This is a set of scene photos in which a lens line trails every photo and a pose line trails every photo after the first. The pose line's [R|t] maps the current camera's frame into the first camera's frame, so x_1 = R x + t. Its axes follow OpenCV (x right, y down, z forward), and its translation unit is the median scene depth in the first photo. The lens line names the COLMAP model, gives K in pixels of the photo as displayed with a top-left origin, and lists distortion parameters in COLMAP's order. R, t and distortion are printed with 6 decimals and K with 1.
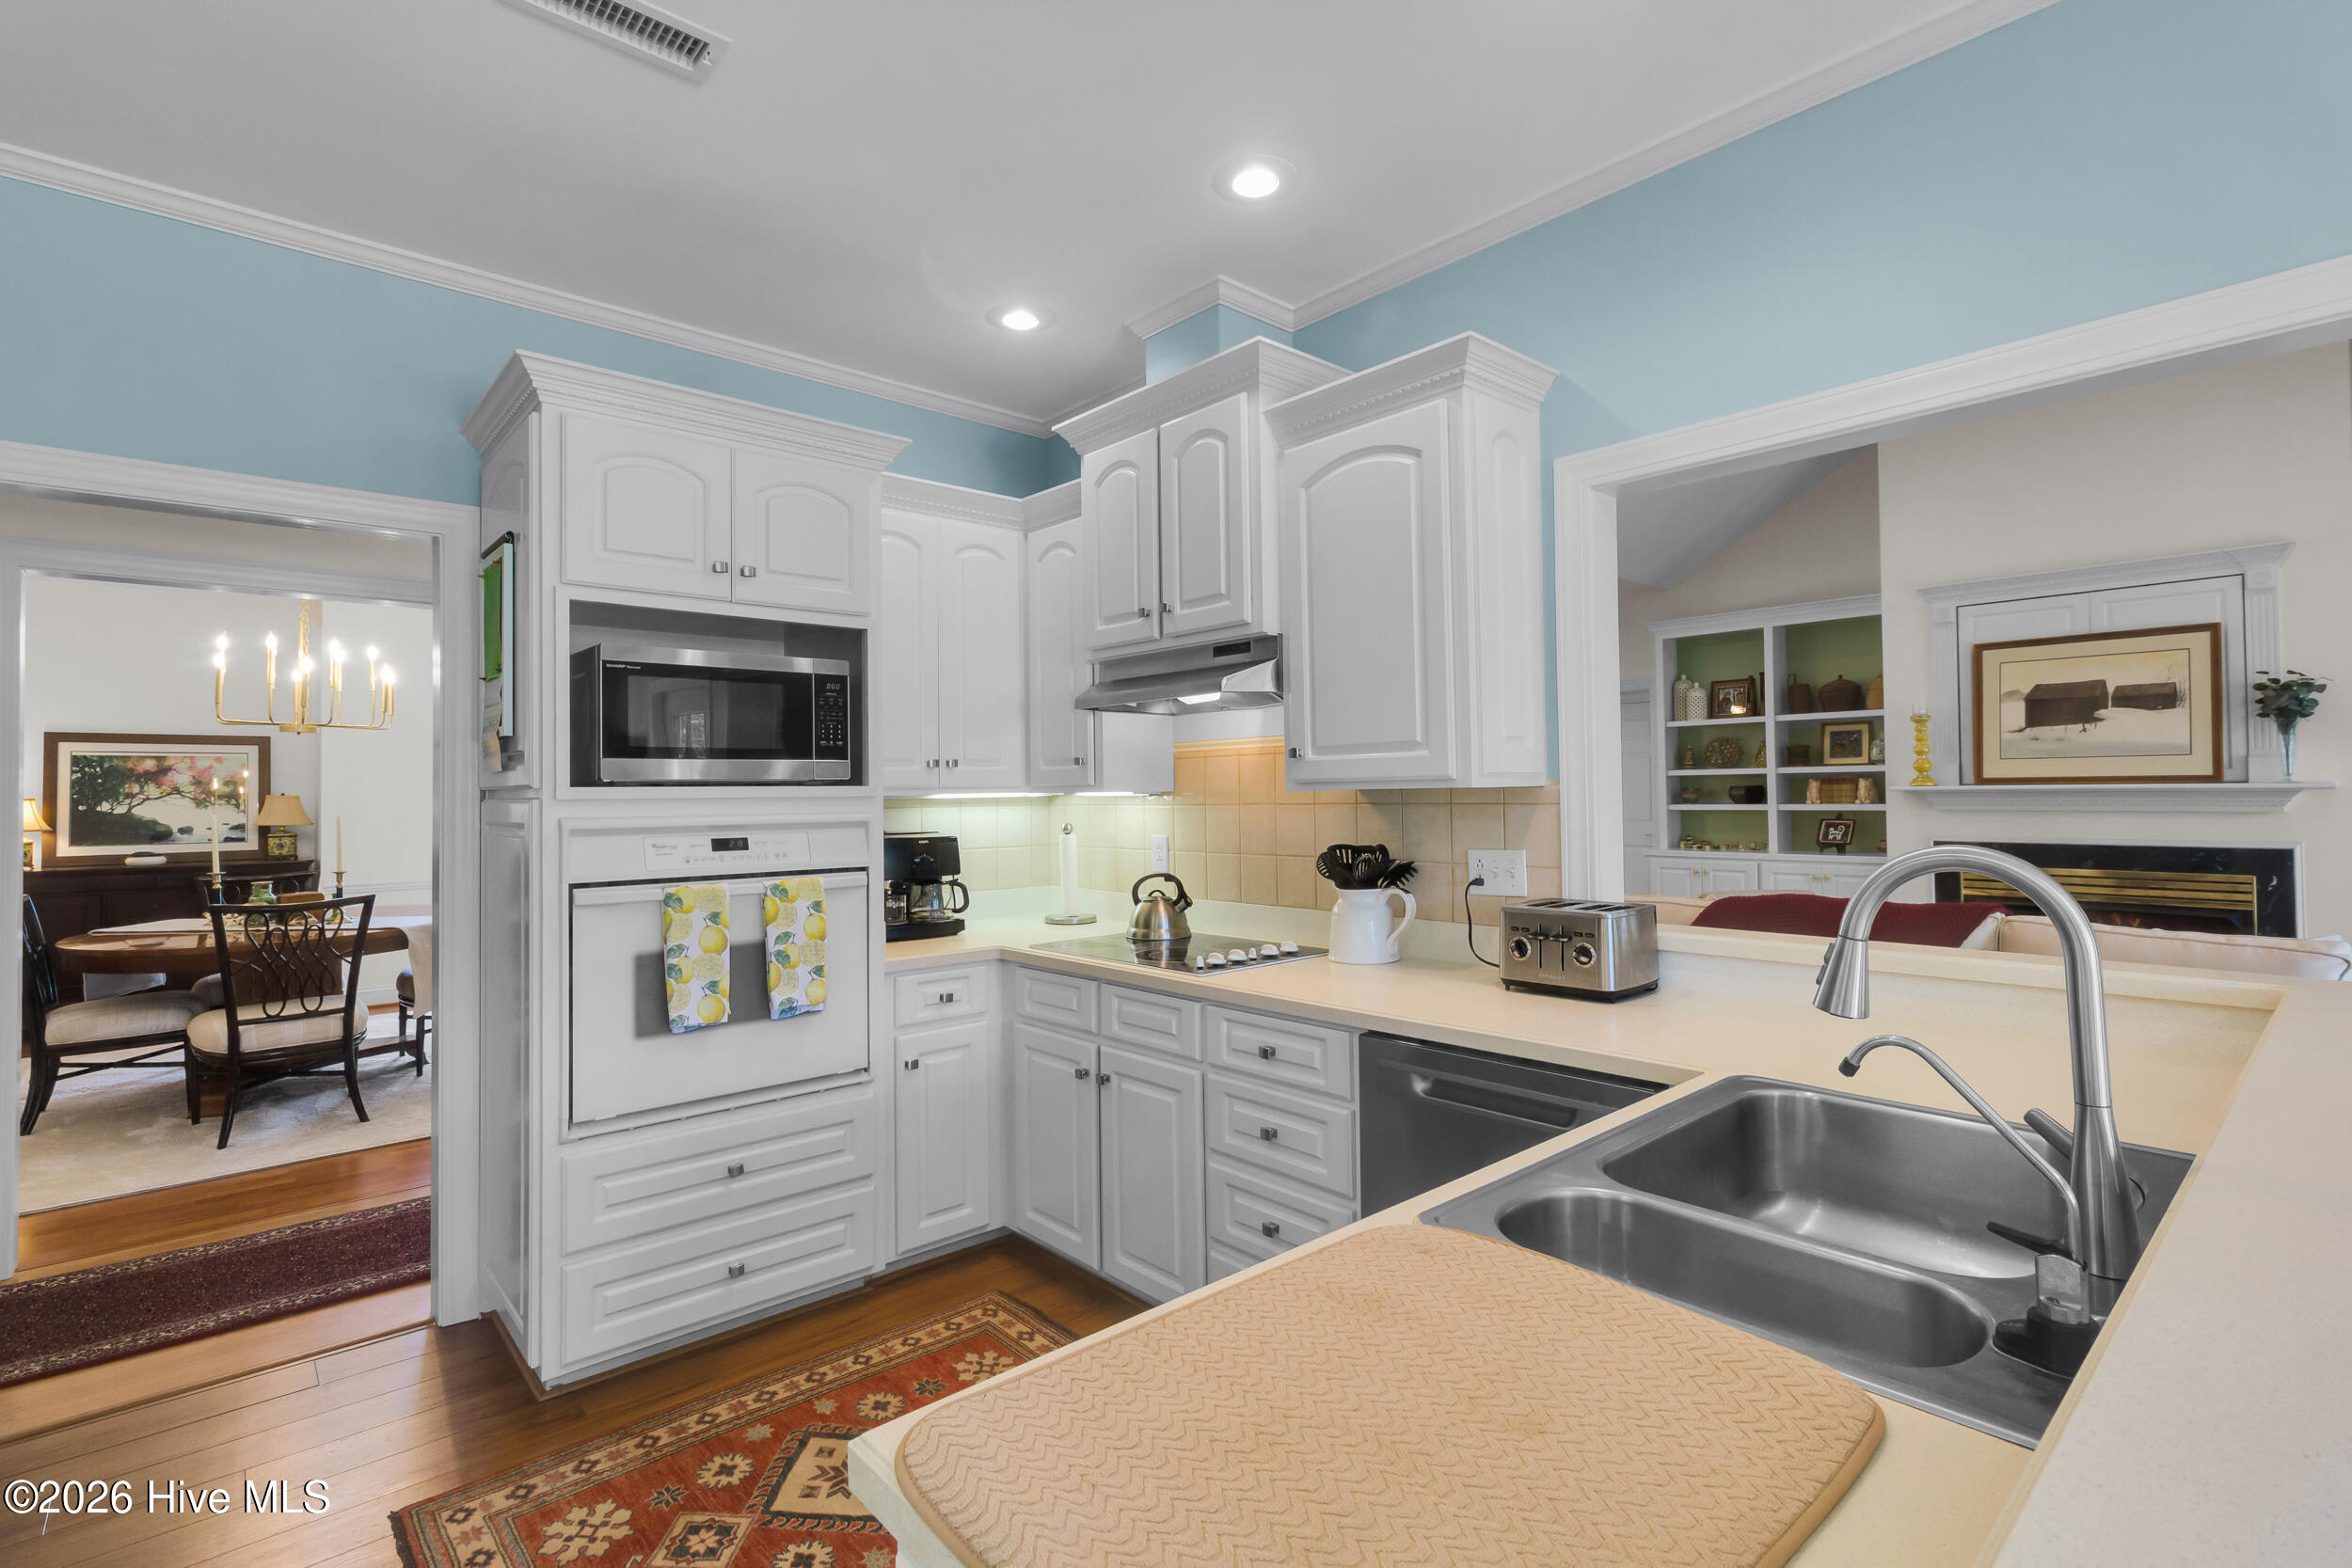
lens RADIAL K [[1095.8, 0, 1186.1], [0, 1095.8, 773.7], [0, 0, 1]] dist [0.004879, 0.000335]
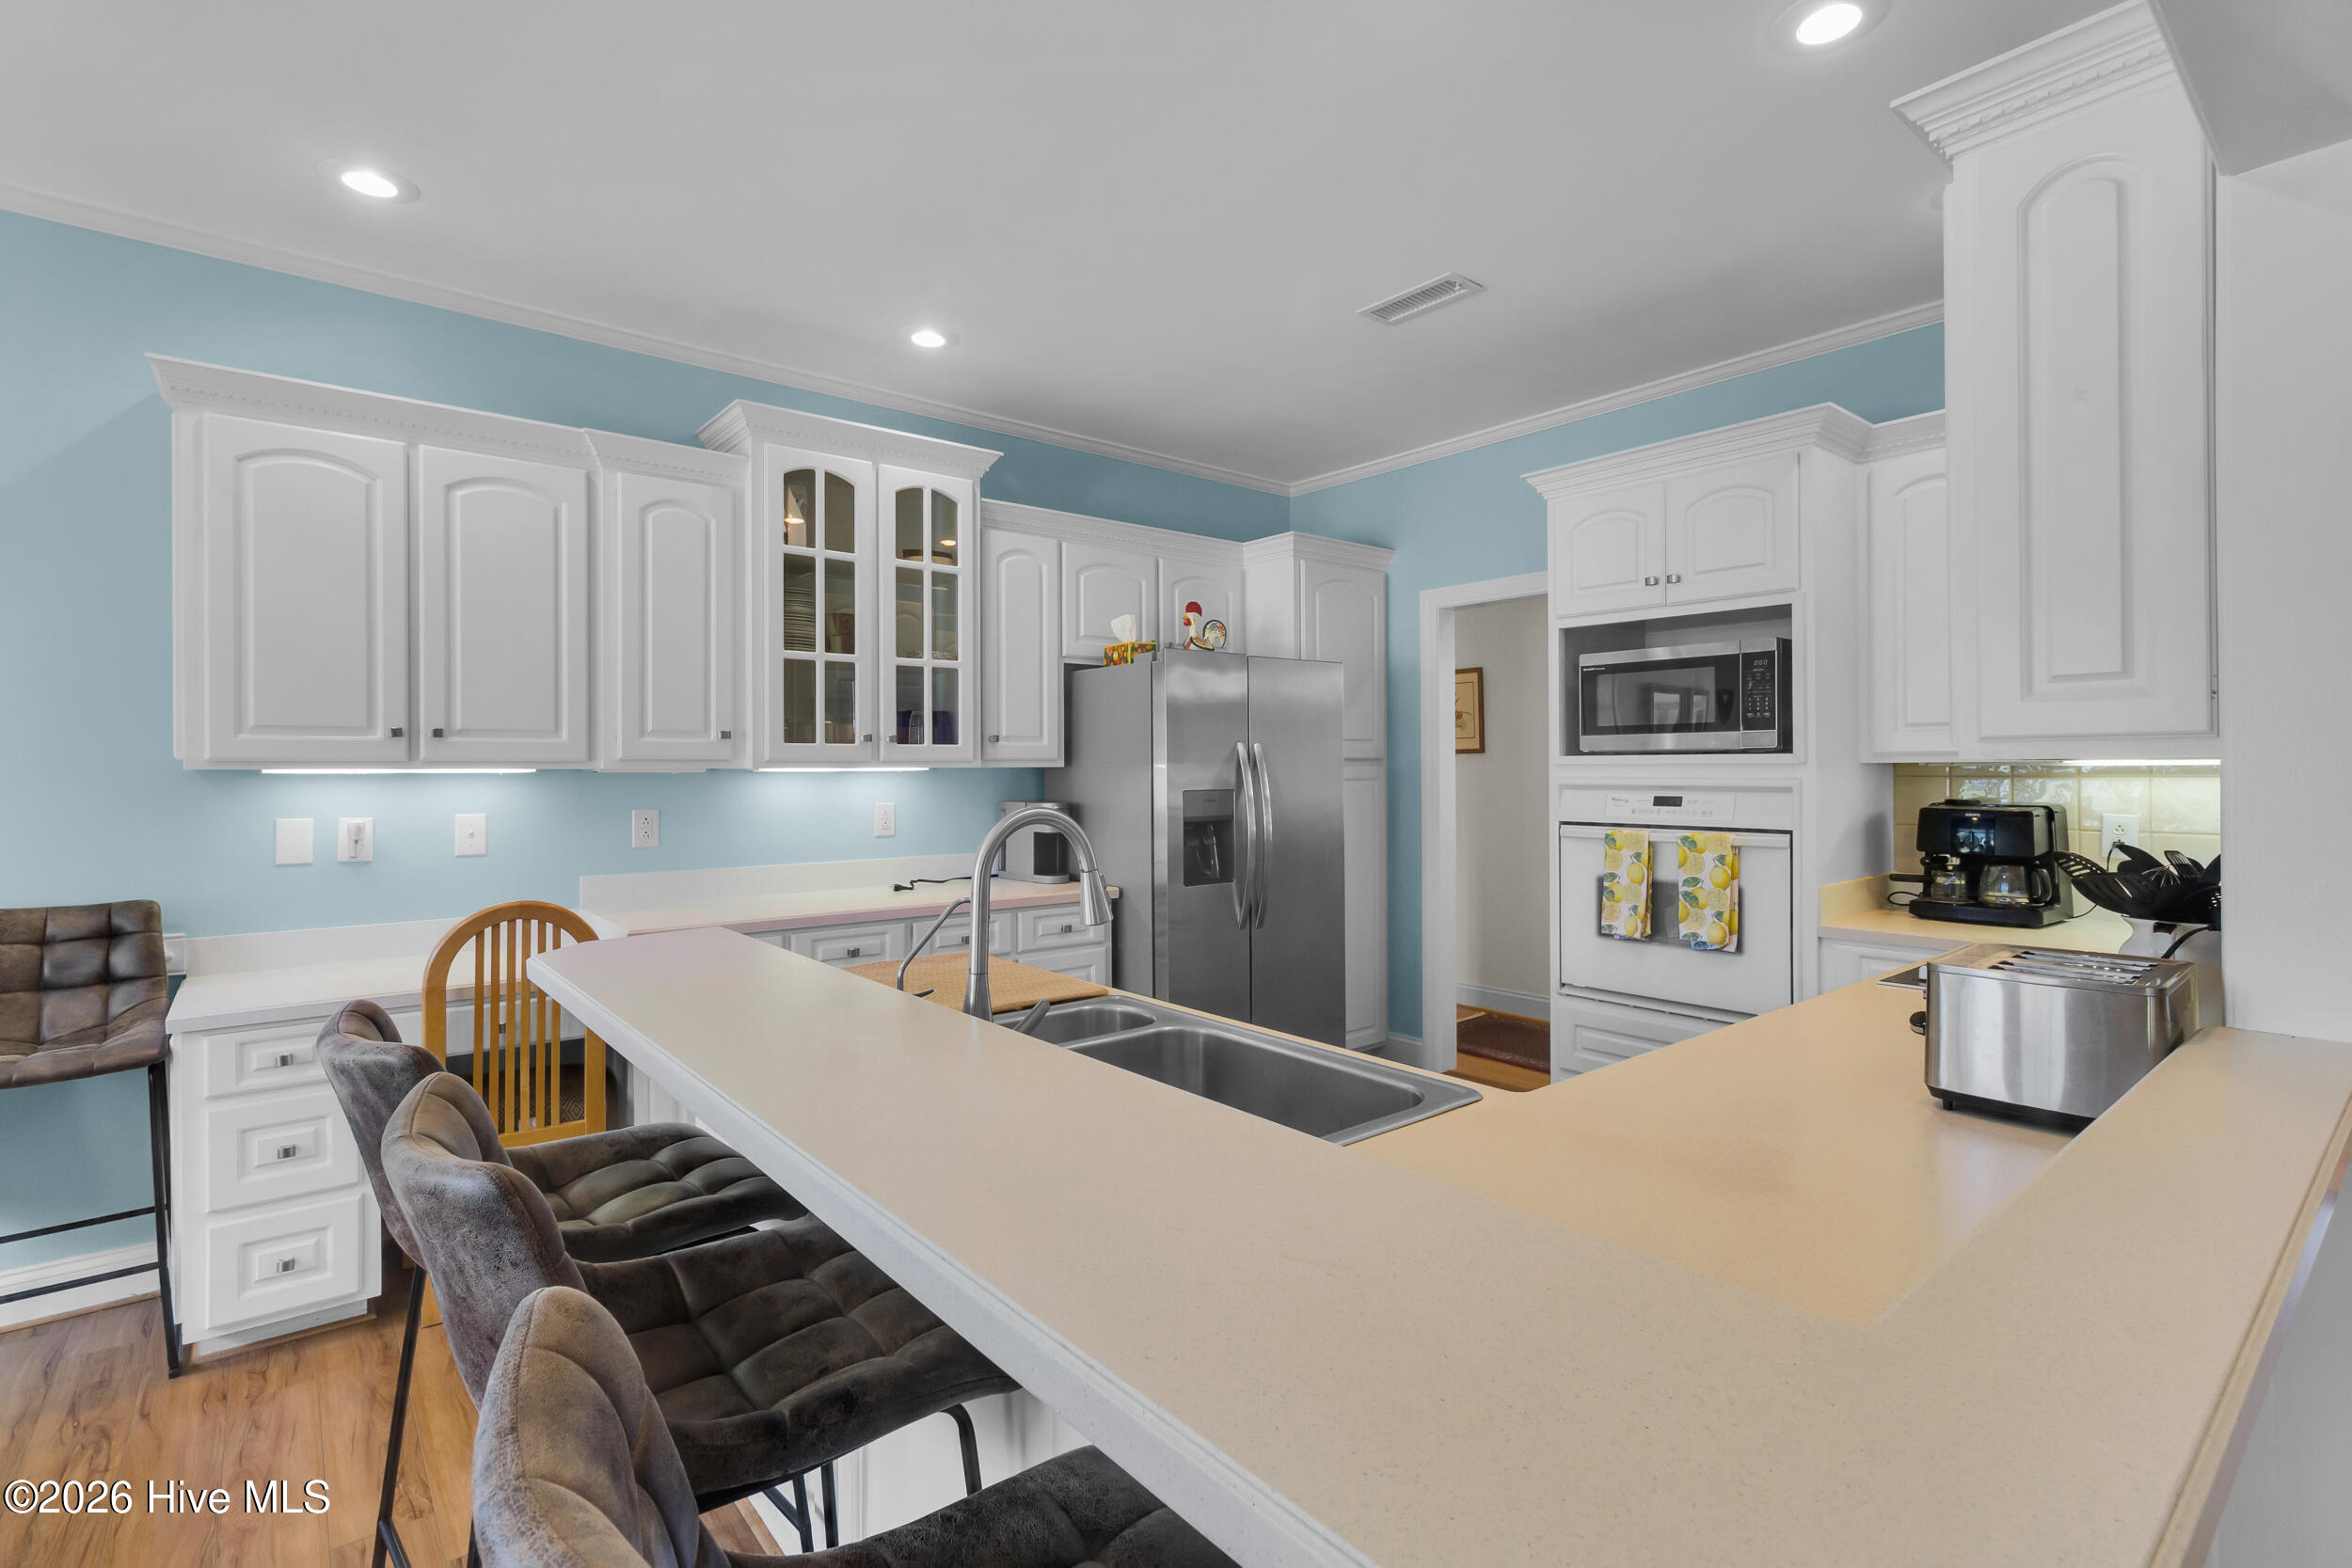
lens RADIAL K [[1095.8, 0, 1160.0], [0, 1095.8, 774.8], [0, 0, 1]] dist [0.004879, 0.000335]
pose [[-0.046080, 0.019925, -0.998739, 0.698922], [0.021489, 0.999589, 0.018950, -0.001280], [0.998707, -0.020589, -0.046489, 0.395718]]
